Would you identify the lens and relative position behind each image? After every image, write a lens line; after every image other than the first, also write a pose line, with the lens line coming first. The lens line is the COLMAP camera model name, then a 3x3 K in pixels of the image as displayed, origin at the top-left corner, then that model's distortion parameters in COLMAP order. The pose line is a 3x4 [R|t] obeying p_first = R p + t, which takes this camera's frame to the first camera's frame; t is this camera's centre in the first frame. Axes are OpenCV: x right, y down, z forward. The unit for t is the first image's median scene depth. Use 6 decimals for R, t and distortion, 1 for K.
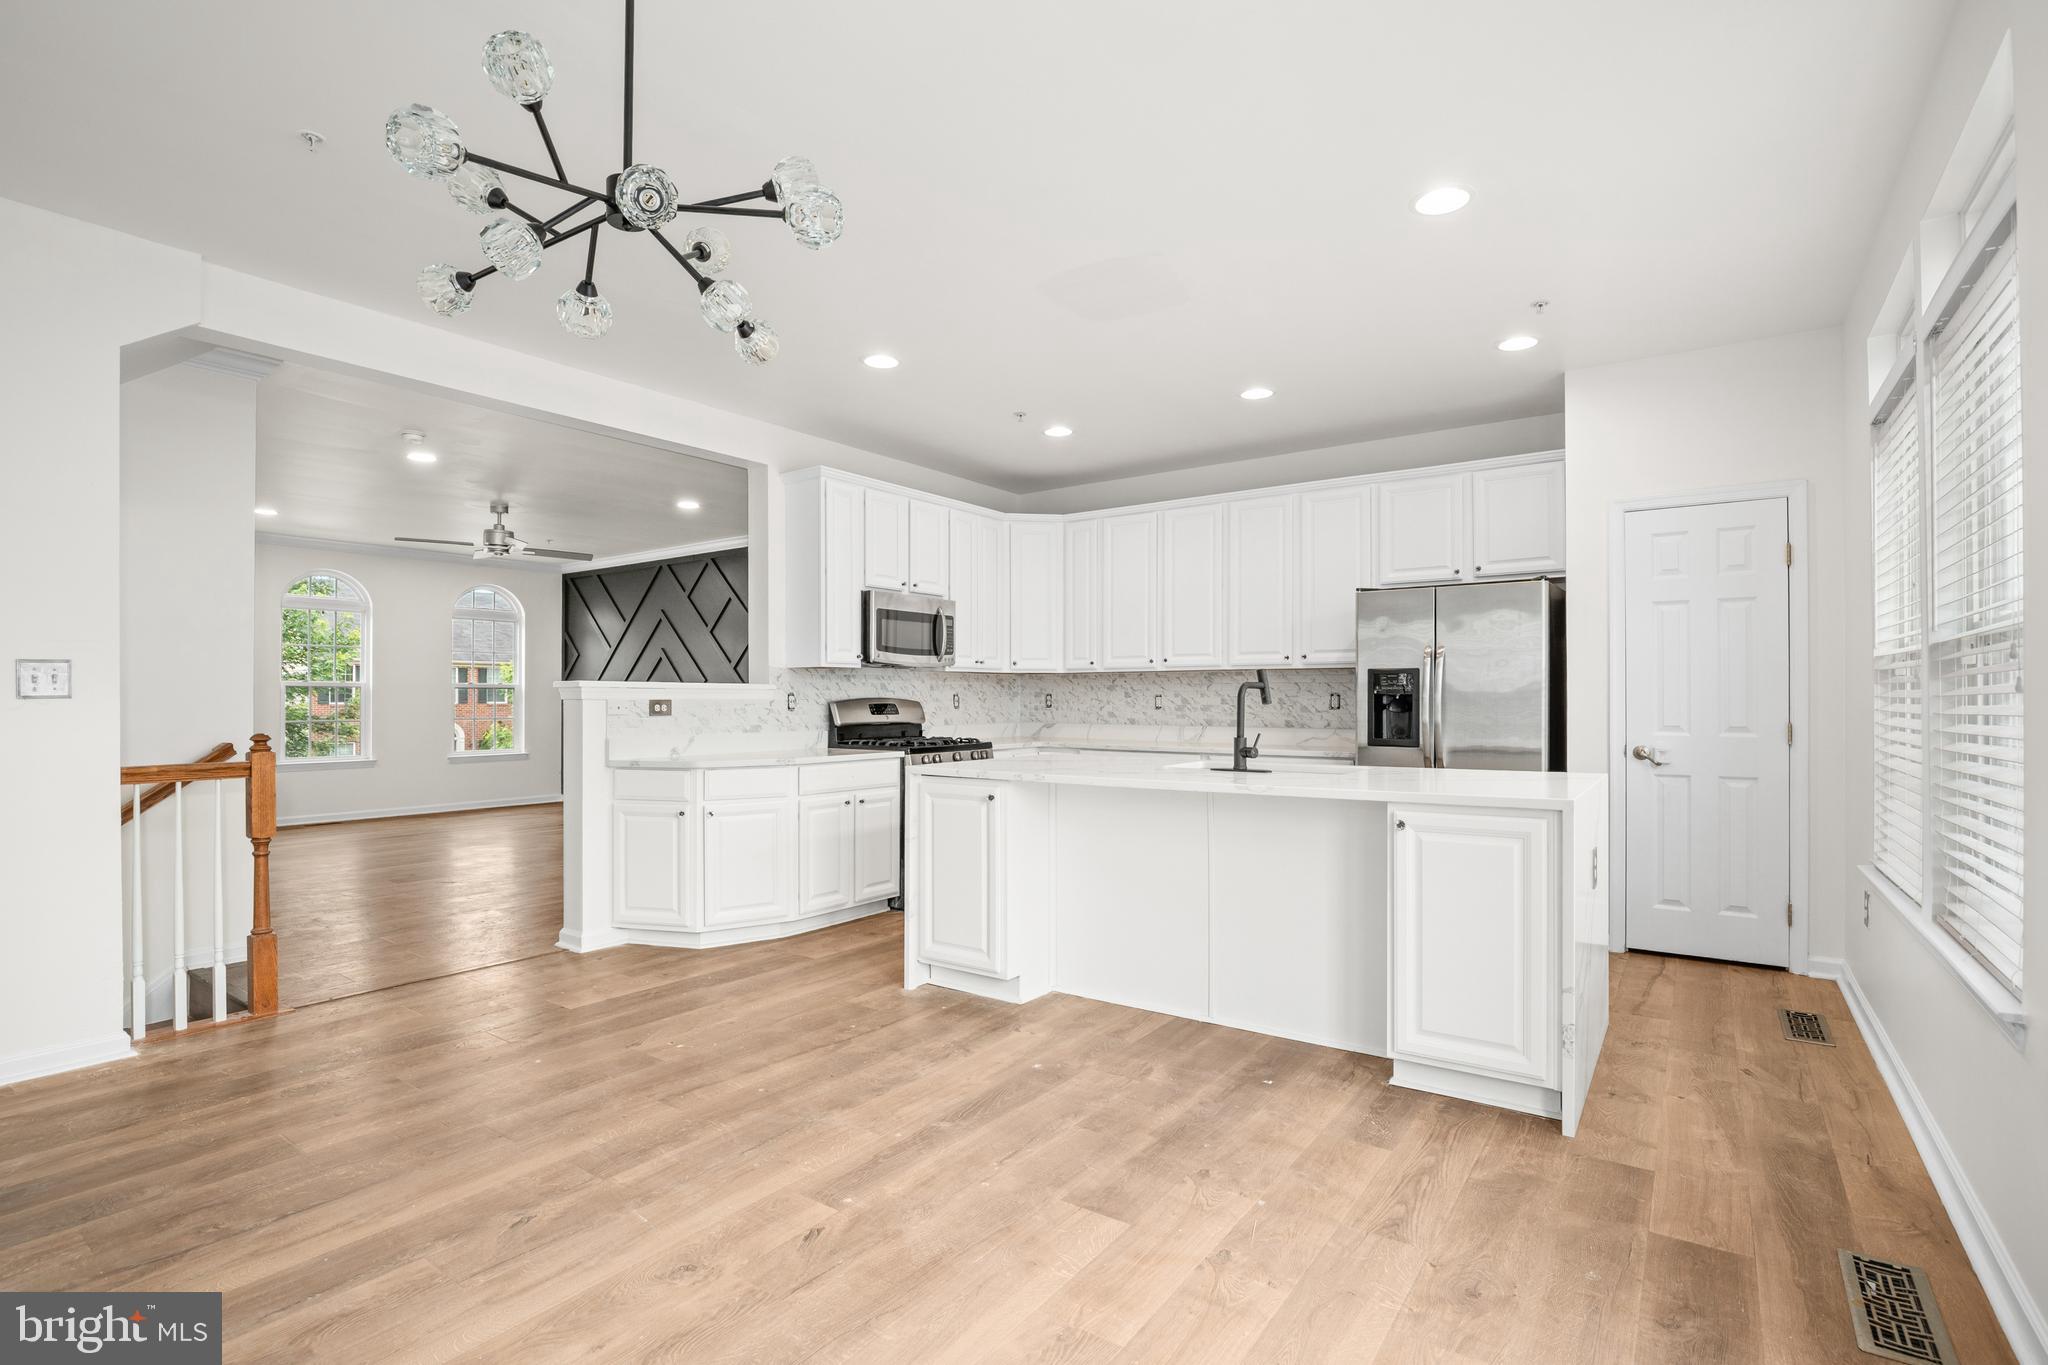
lens RADIAL K [[961.6, 0, 1023.3], [0, 961.6, 695.0], [0, 0, 1]] dist [-0.028781, 0.000771]
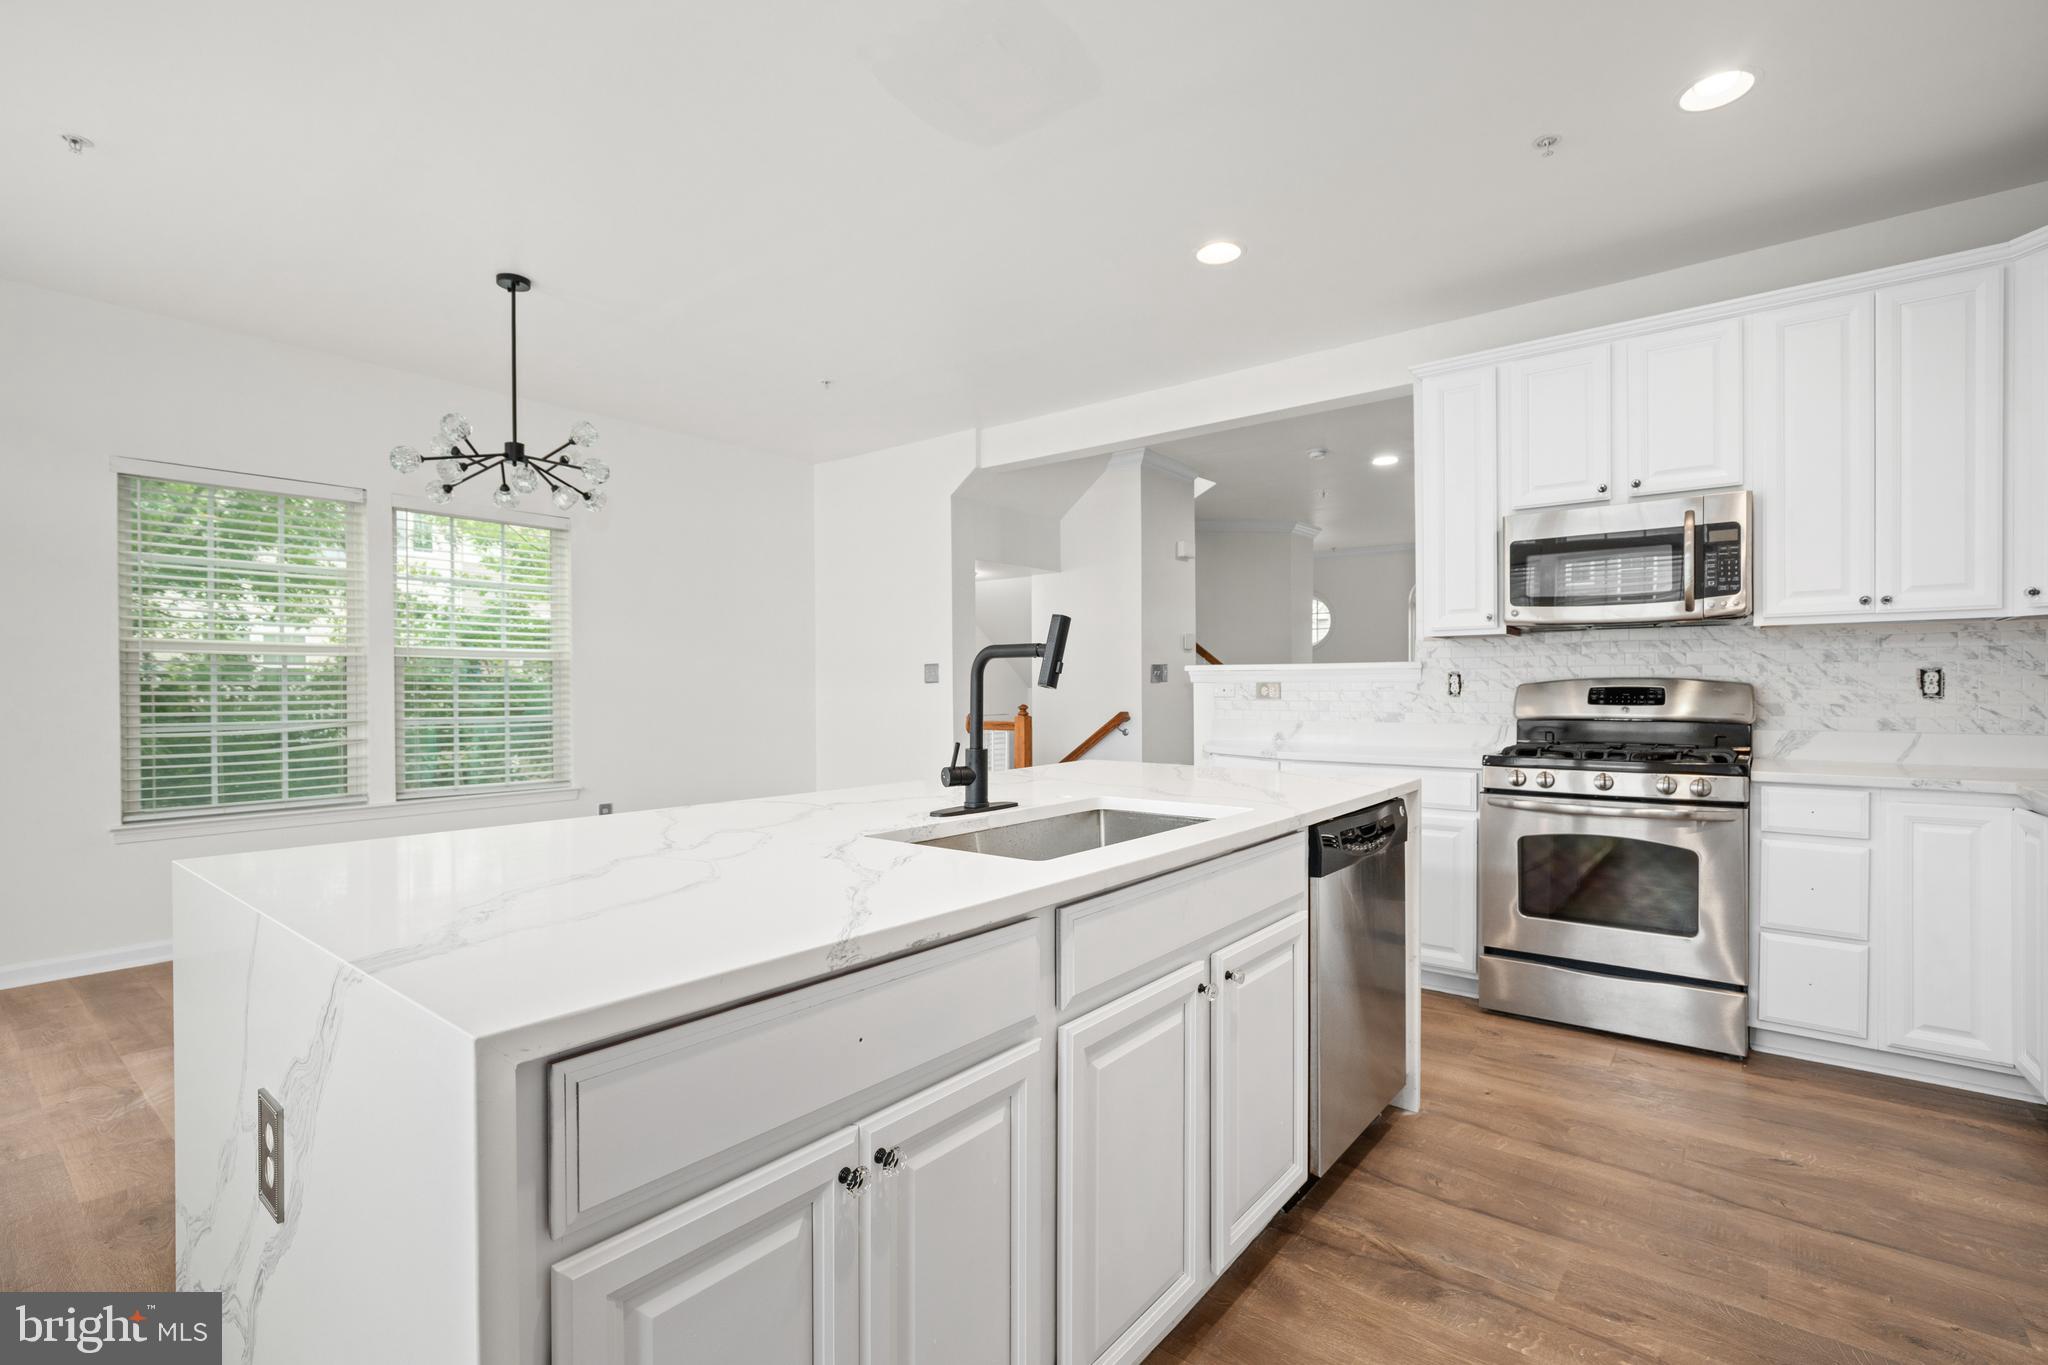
lens RADIAL K [[931.2, 0, 1024.0], [0, 931.2, 682.5], [0, 0, 1]] dist [-0.008994, 0.000036]
pose [[-0.052422, -0.002547, -0.998622, 0.758431], [0.007570, 0.999967, -0.002948, 0.007802], [0.998596, -0.007714, -0.052401, 1.063646]]
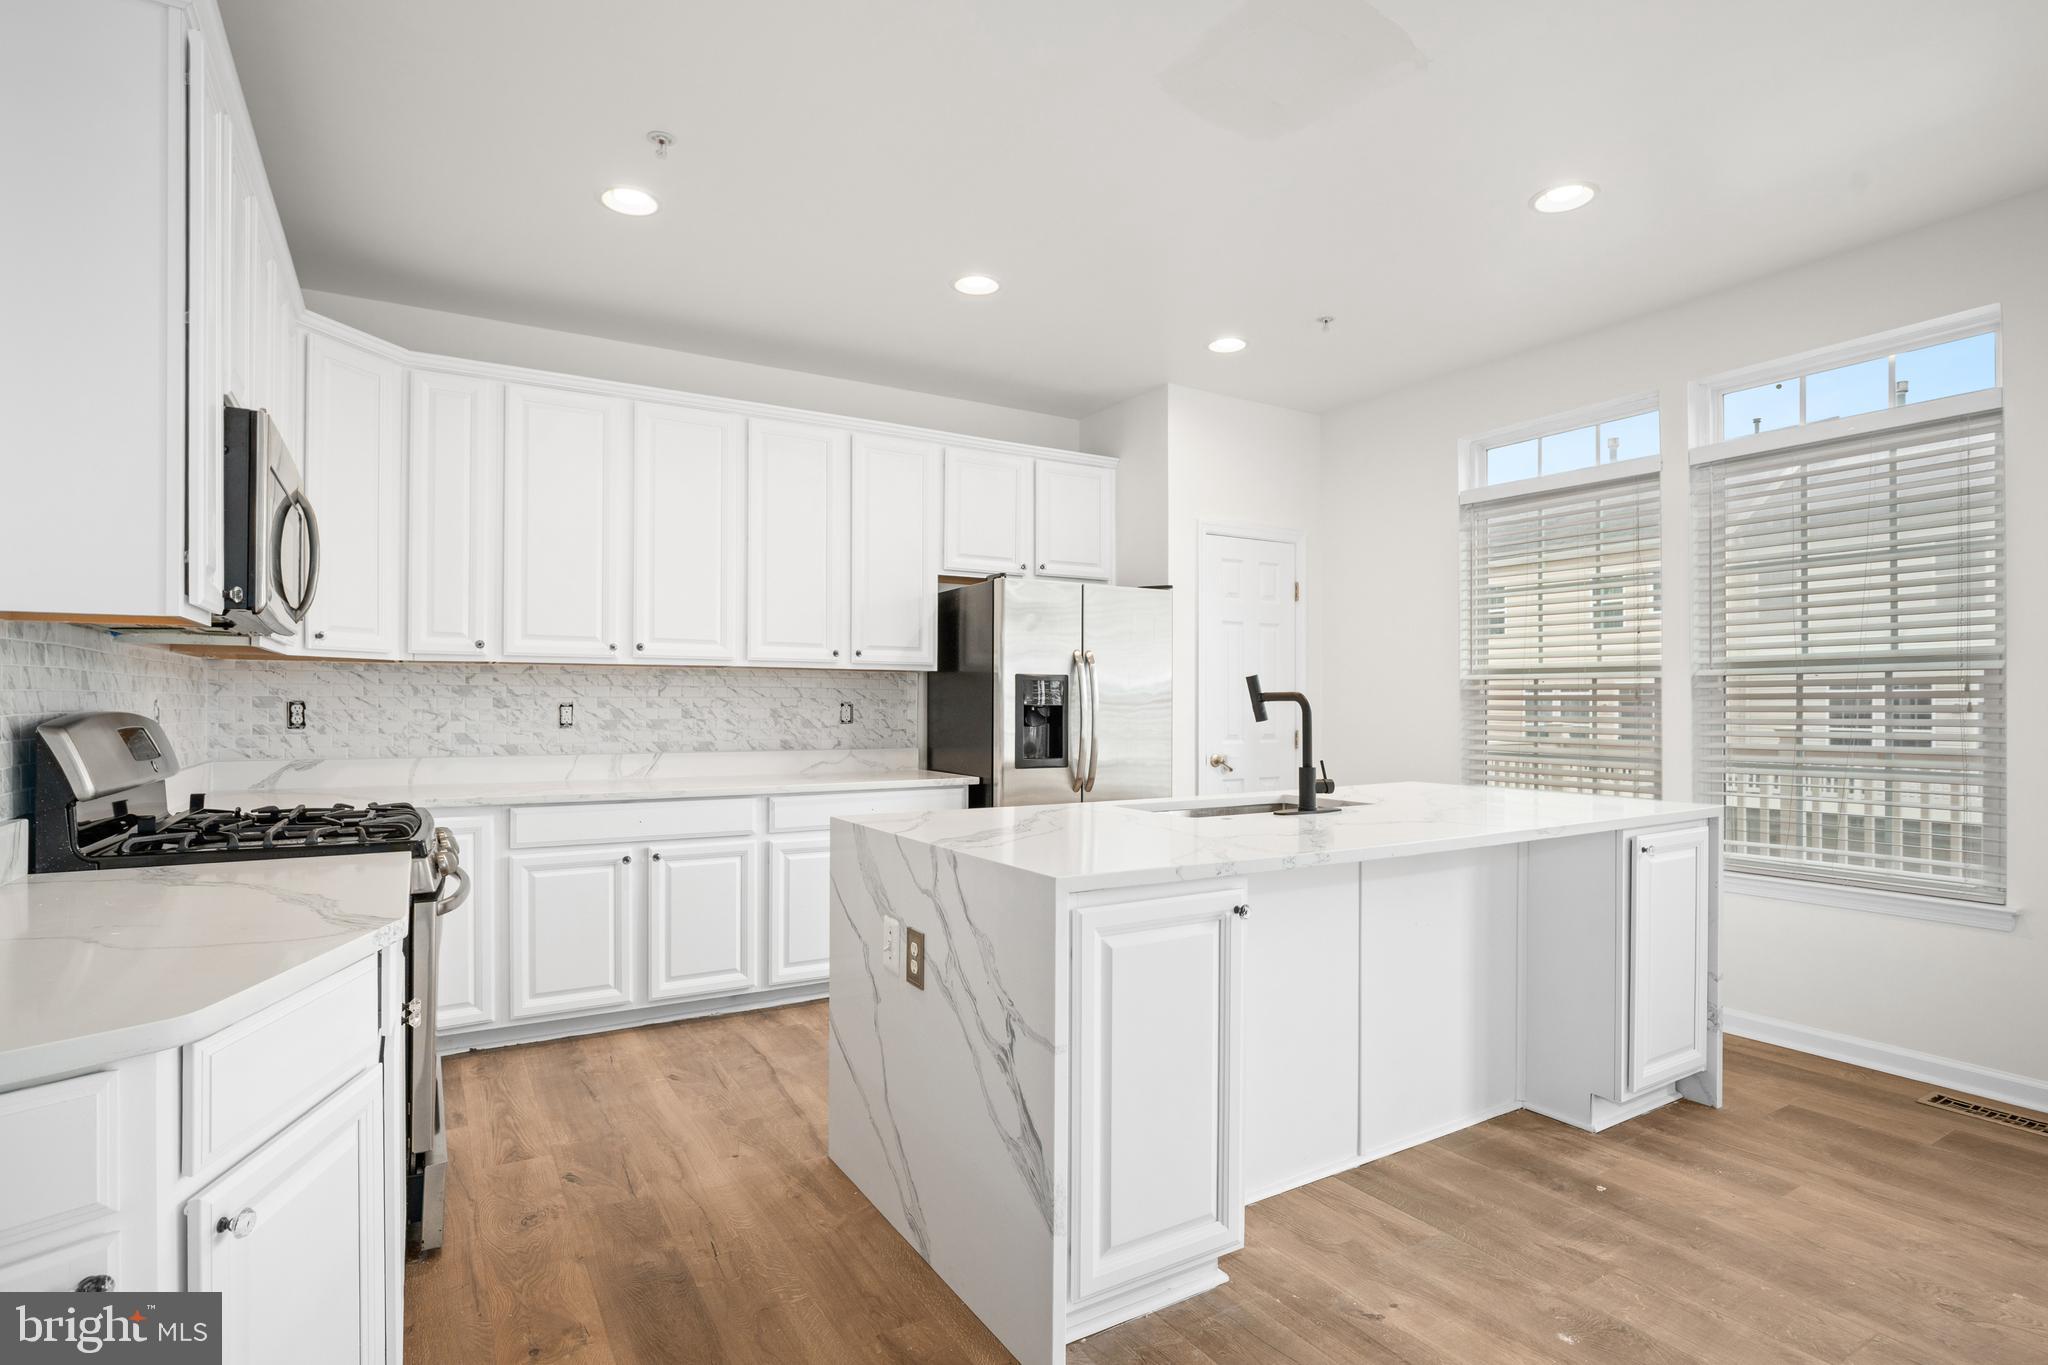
lens RADIAL K [[1009.3, 0, 1020.9], [0, 1009.3, 703.6], [0, 0, 1]] dist [-0.014595, -0.000112]
pose [[0.401116, 0.000843, 0.916027, -0.581935], [-0.005365, 0.999985, 0.001428, -0.004547], [-0.916012, -0.005488, 0.401114, 0.898389]]
